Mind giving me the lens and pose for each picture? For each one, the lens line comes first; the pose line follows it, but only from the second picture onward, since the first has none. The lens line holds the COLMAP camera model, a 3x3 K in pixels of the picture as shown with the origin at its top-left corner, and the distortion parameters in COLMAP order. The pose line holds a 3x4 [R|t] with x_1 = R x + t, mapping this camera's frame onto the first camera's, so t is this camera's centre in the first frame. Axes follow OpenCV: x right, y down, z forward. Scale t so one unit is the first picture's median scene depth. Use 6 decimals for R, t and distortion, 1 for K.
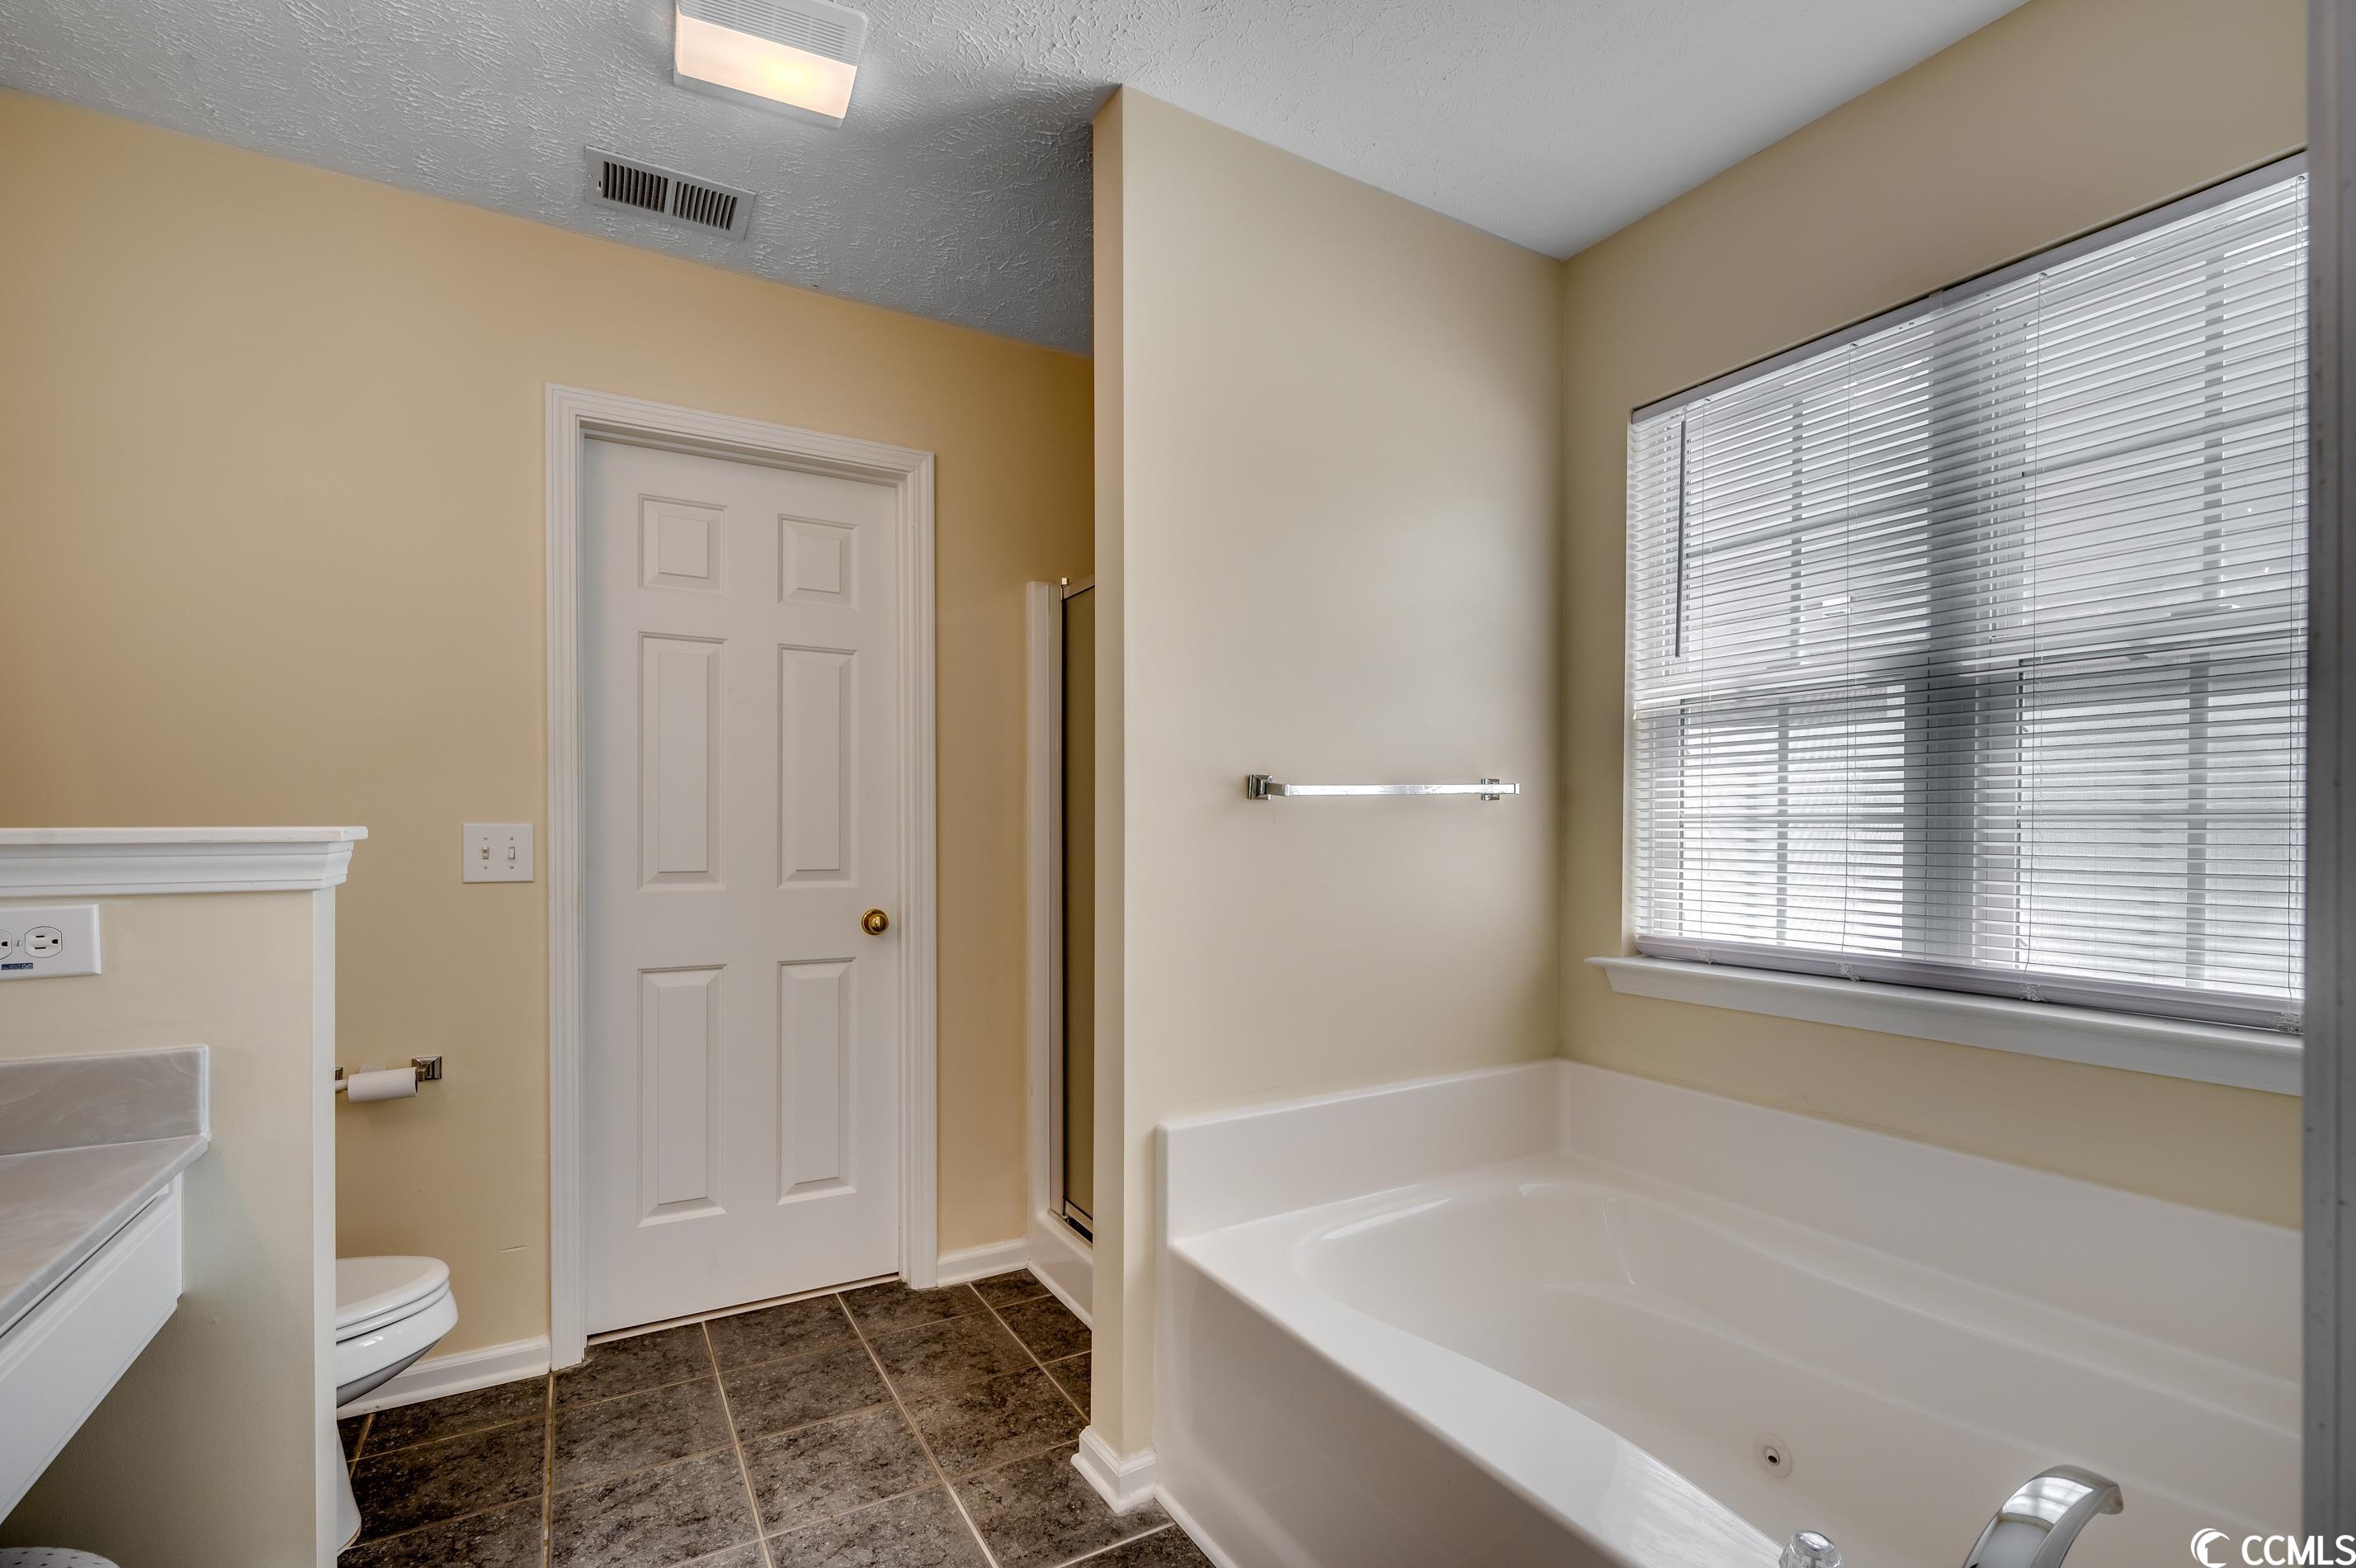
lens RADIAL K [[1044.6, 0, 1174.5], [0, 1044.6, 840.9], [0, 0, 1]] dist [-0.001407, -0.000325]
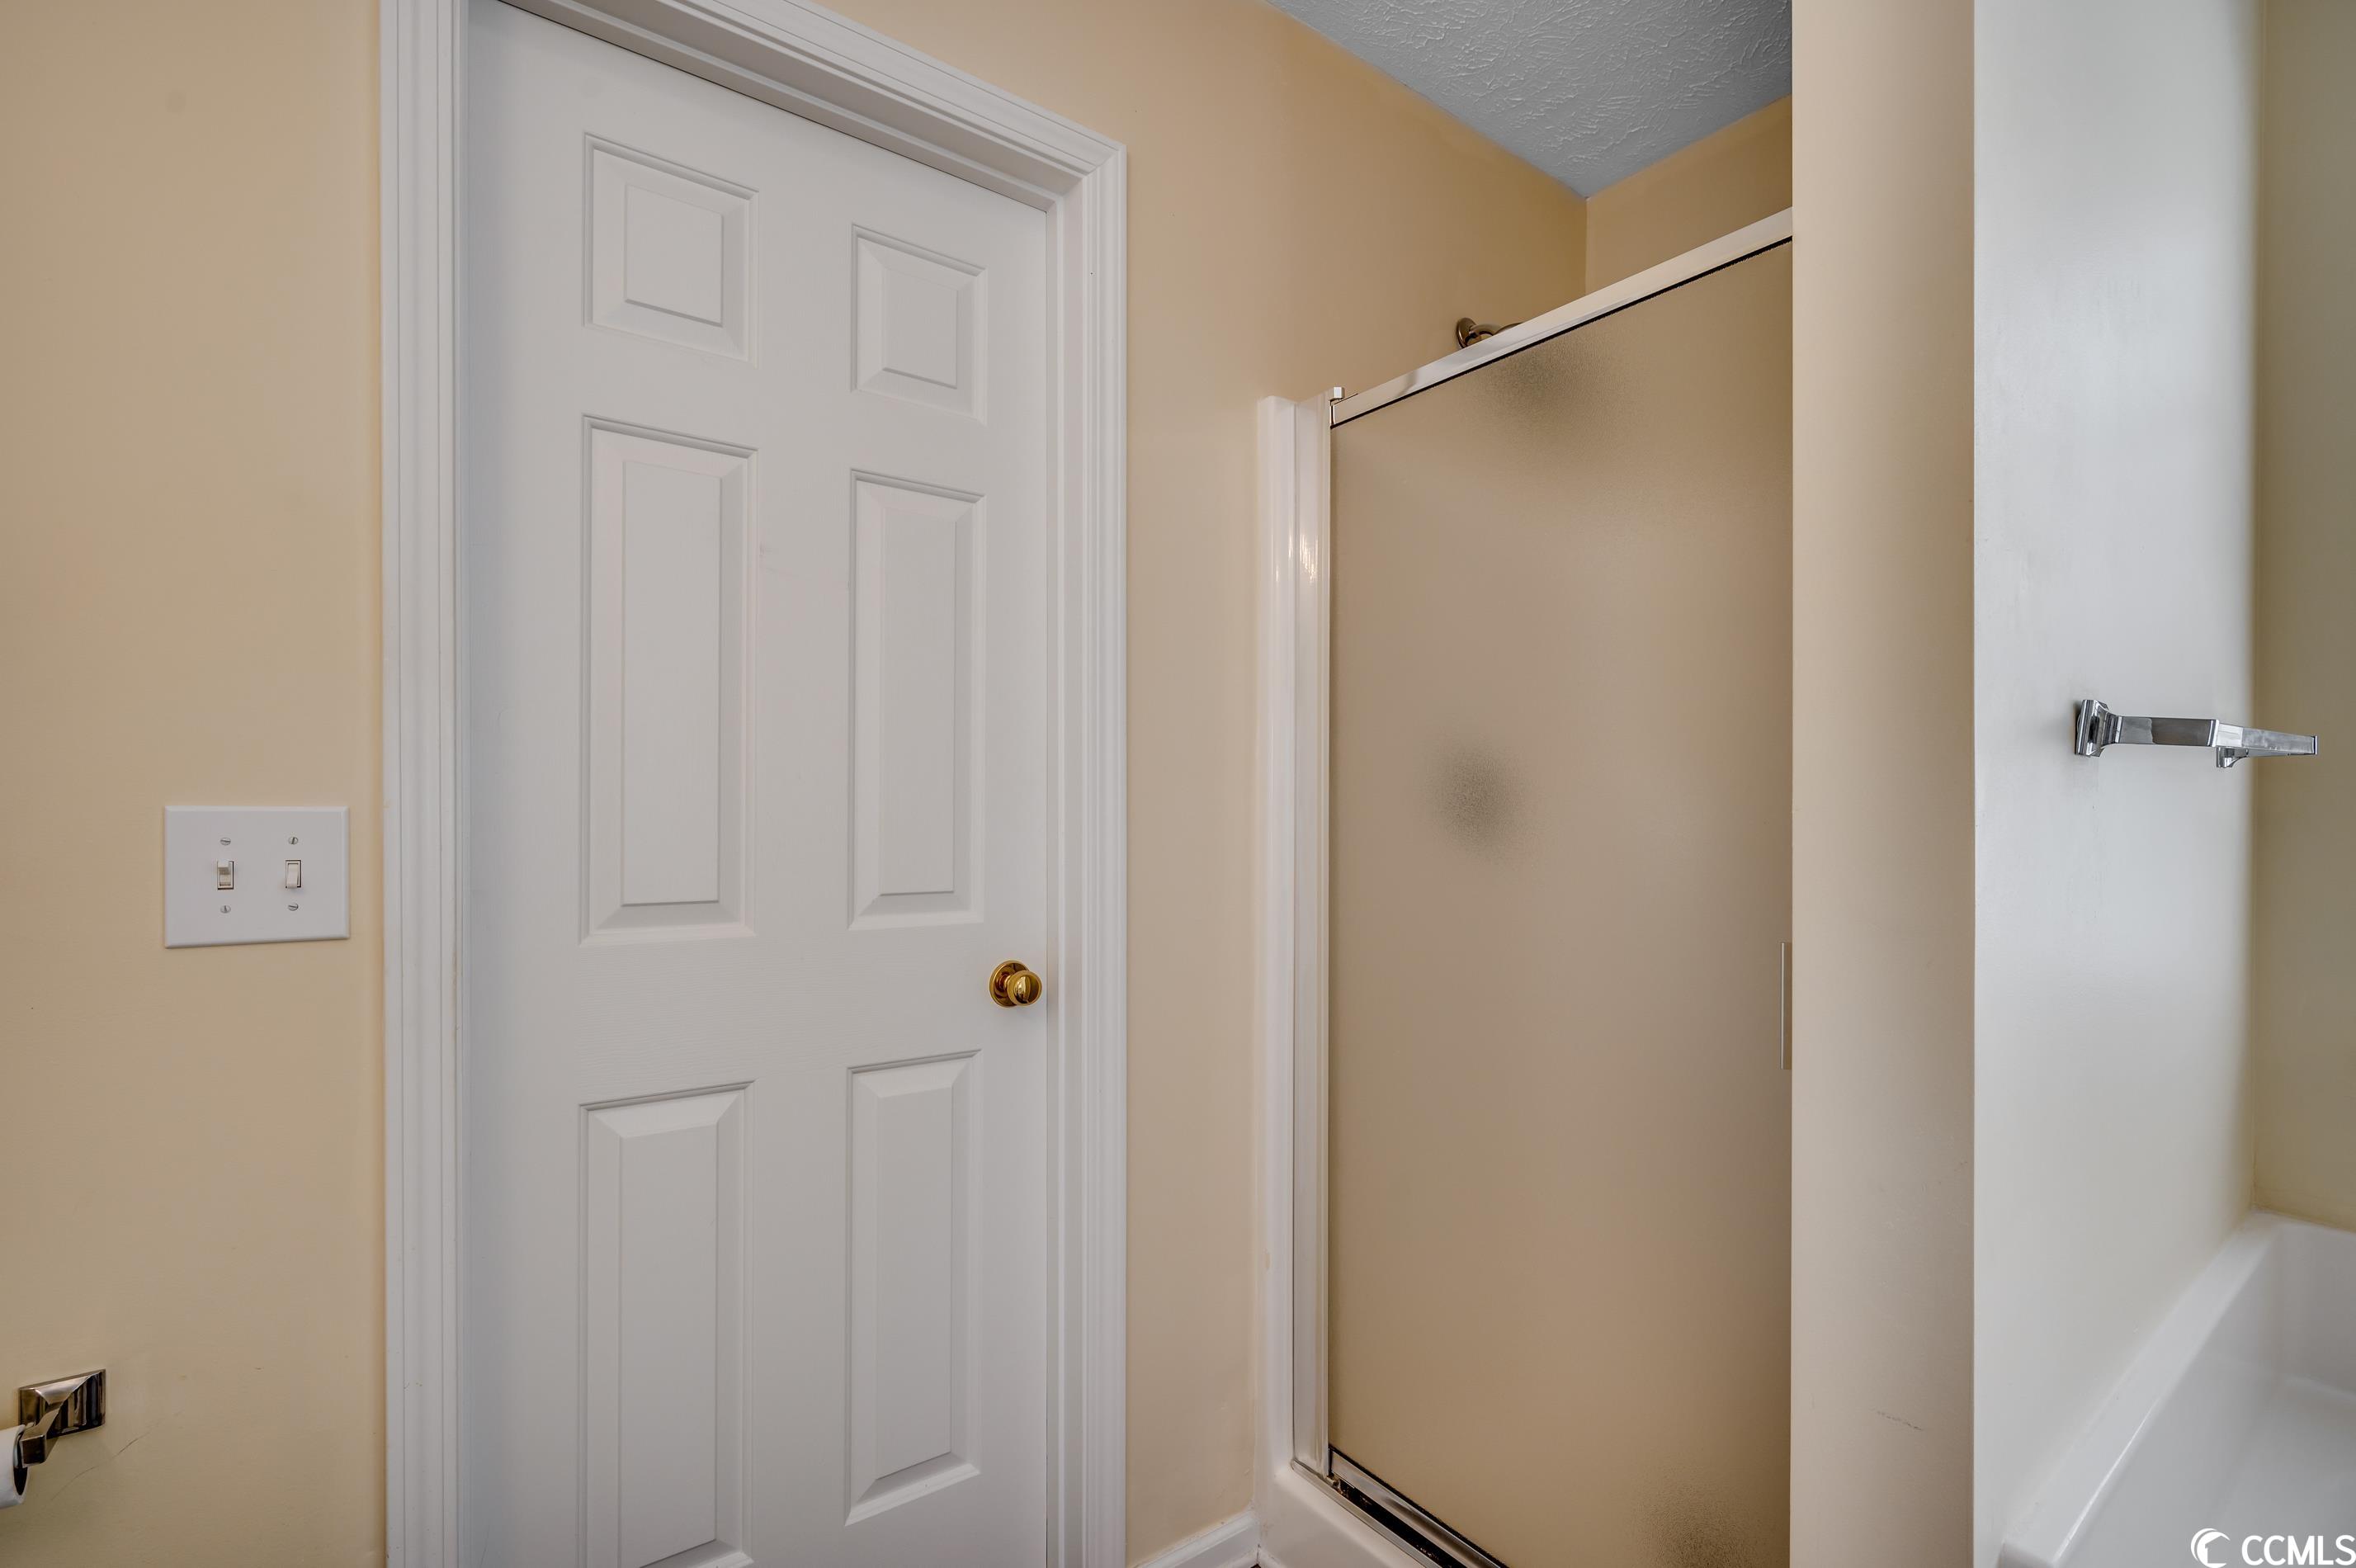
lens RADIAL K [[1044.6, 0, 1172.5], [0, 1044.6, 820.6], [0, 0, 1]] dist [-0.001407, -0.000325]
pose [[0.993650, -0.003057, 0.112474, -0.292095], [0.004116, 0.999949, -0.009180, -0.004728], [-0.112440, 0.009585, 0.993612, 0.481088]]
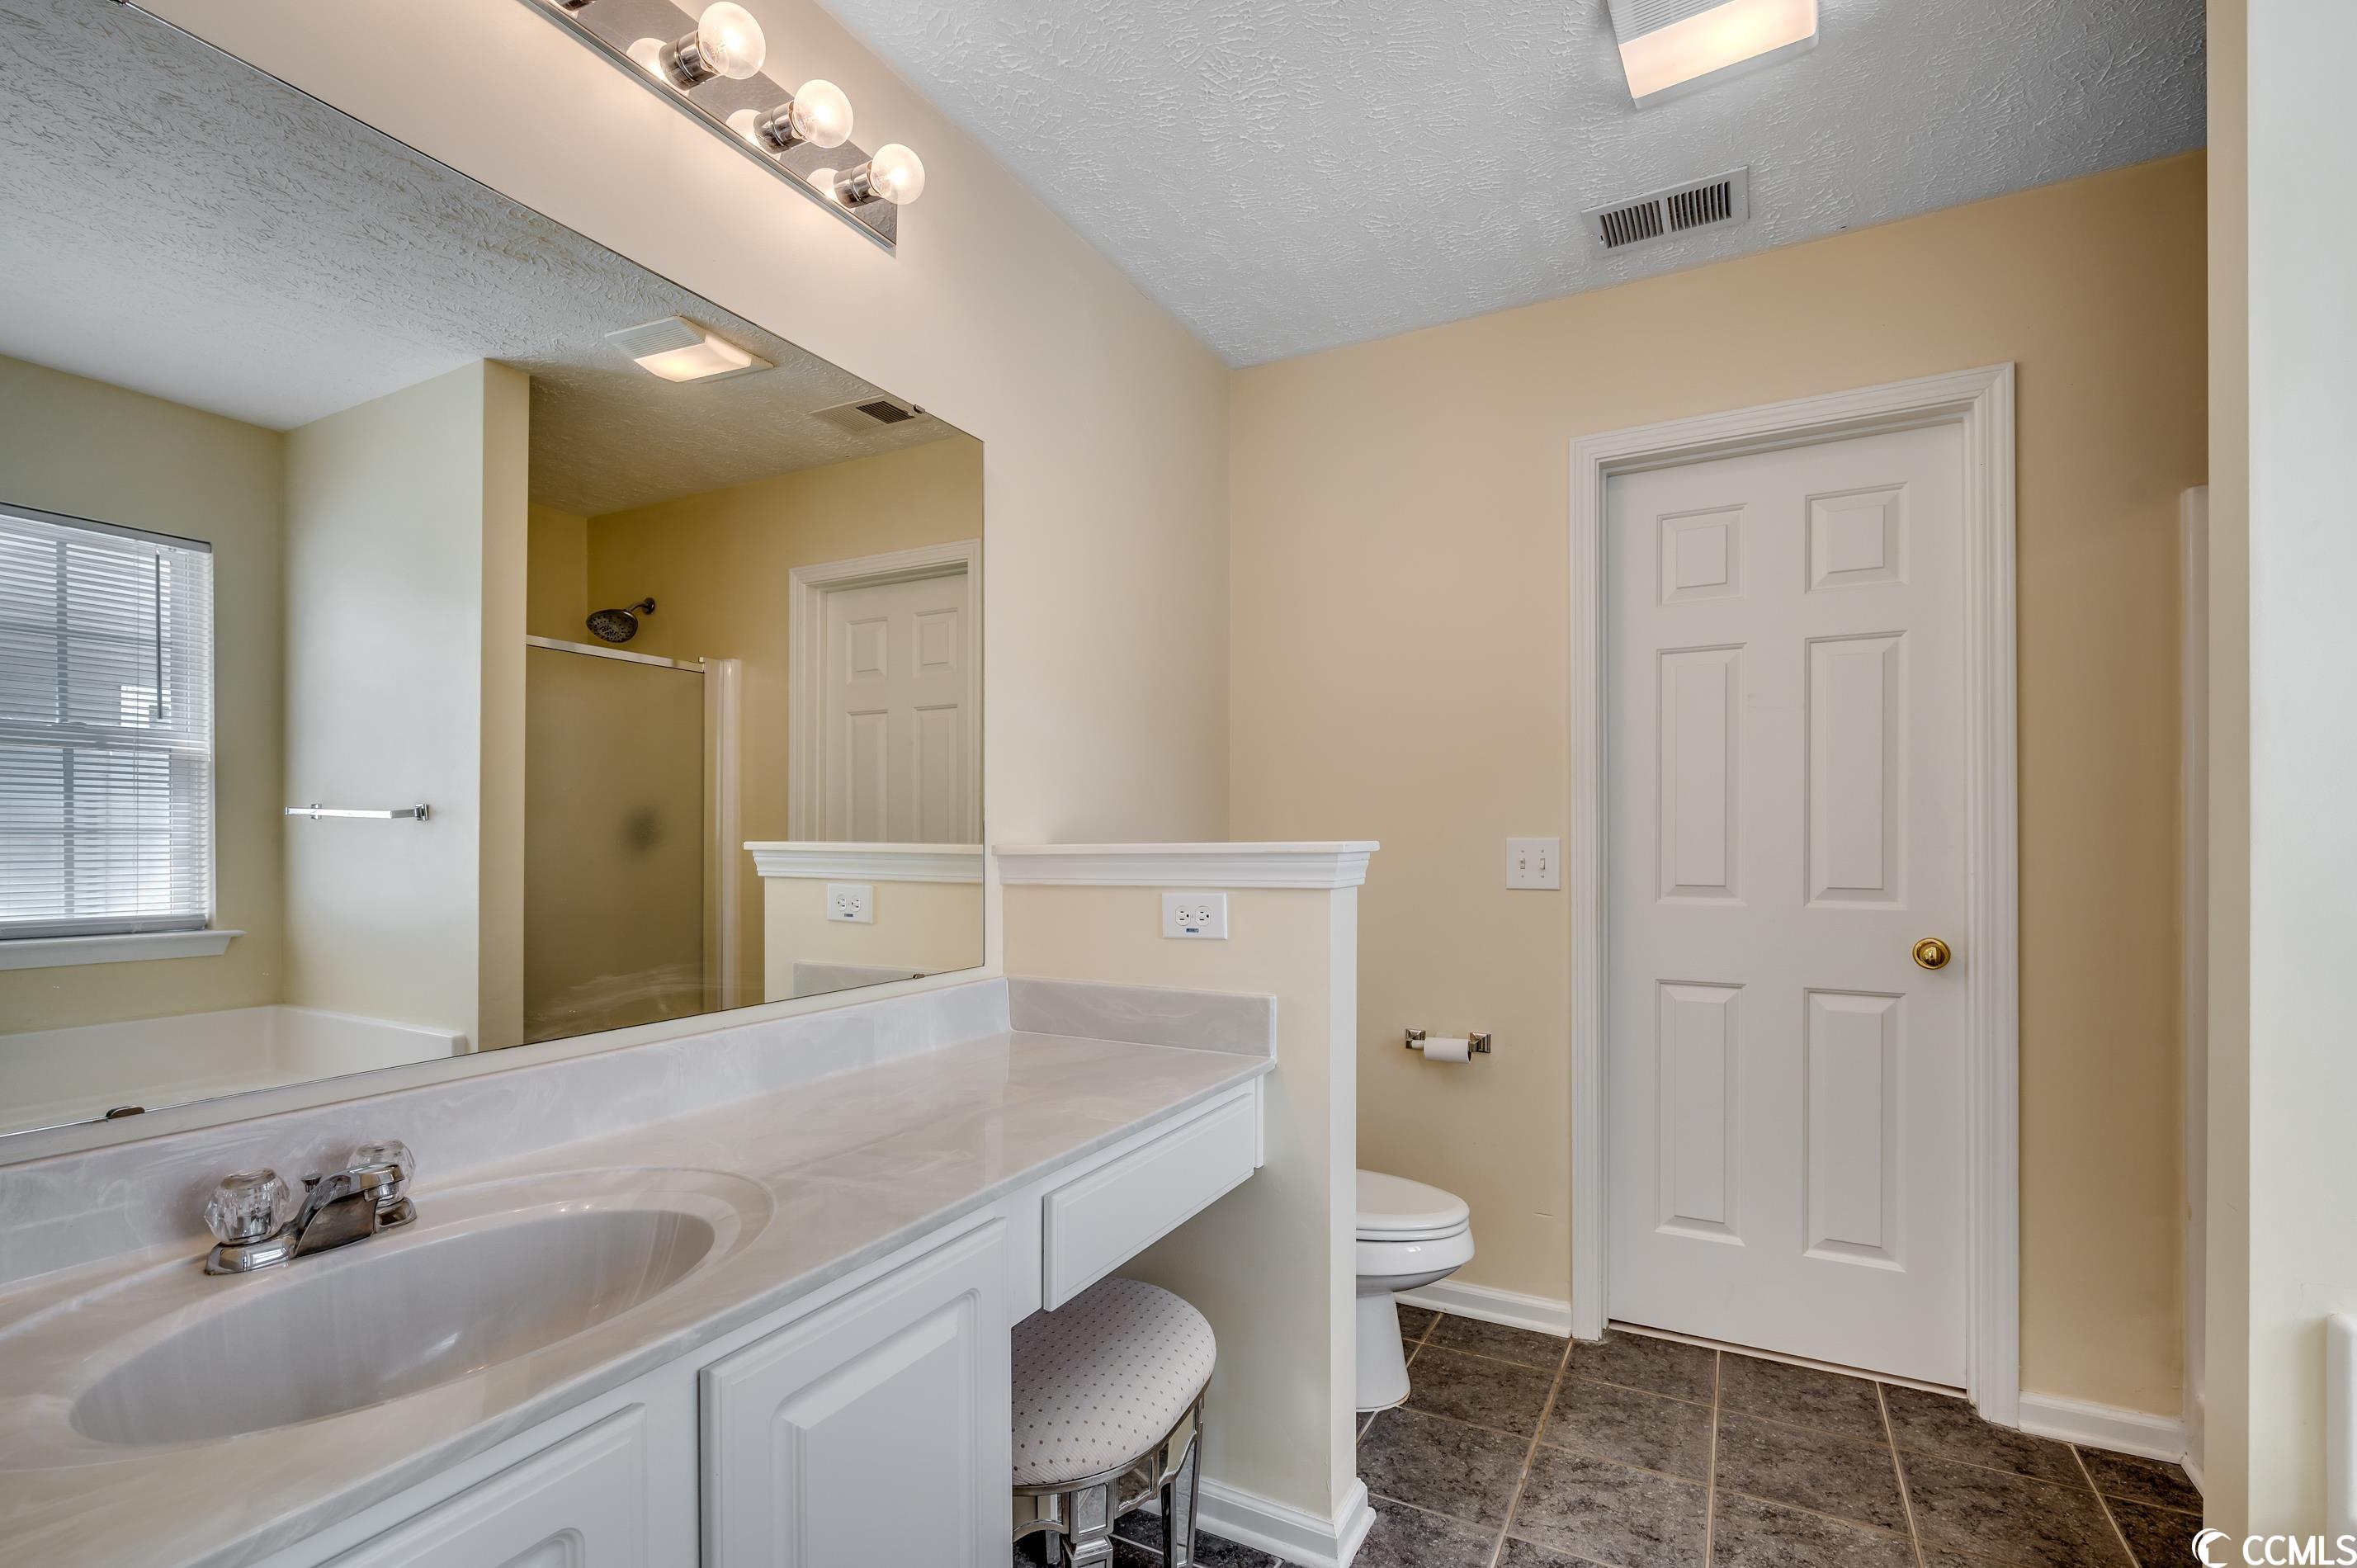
lens RADIAL K [[1045.0, 0, 1206.1], [0, 1045.0, 846.2], [0, 0, 1]] dist [-0.001407, -0.000325]
pose [[0.540814, 0.000728, -0.841142, 0.109463], [-0.007000, 0.999969, -0.003635, -0.000744], [0.841113, 0.007854, 0.540802, 0.073897]]
